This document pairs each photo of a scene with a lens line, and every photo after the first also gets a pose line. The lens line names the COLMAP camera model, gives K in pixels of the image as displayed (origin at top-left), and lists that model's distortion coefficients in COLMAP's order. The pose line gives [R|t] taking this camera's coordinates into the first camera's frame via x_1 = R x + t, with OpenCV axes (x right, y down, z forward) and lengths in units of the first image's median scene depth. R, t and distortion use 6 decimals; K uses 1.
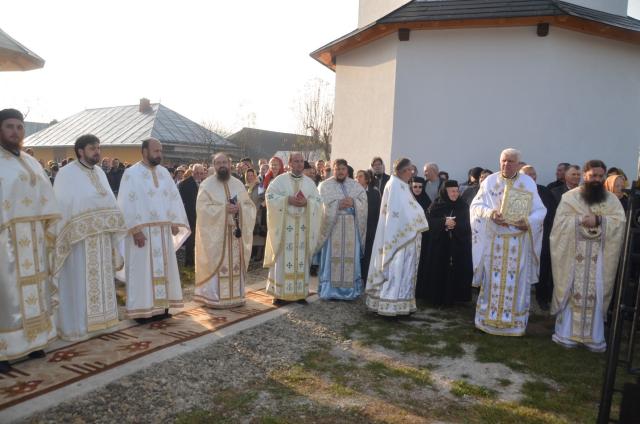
lens RADIAL K [[533.7, 0, 320.0], [0, 533.7, 212.0], [0, 0, 1]] dist [-0.038042, -0.067878]
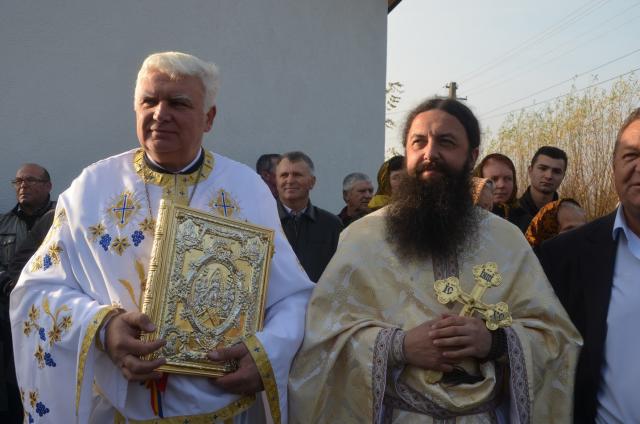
lens RADIAL K [[533.7, 0, 320.0], [0, 533.7, 212.0], [0, 0, 1]] dist [-0.038042, -0.067878]
pose [[0.796639, -0.010963, 0.604356, 0.263060], [0.050387, 0.997560, -0.048322, -0.031006], [-0.602351, 0.068948, 0.795248, 0.766734]]
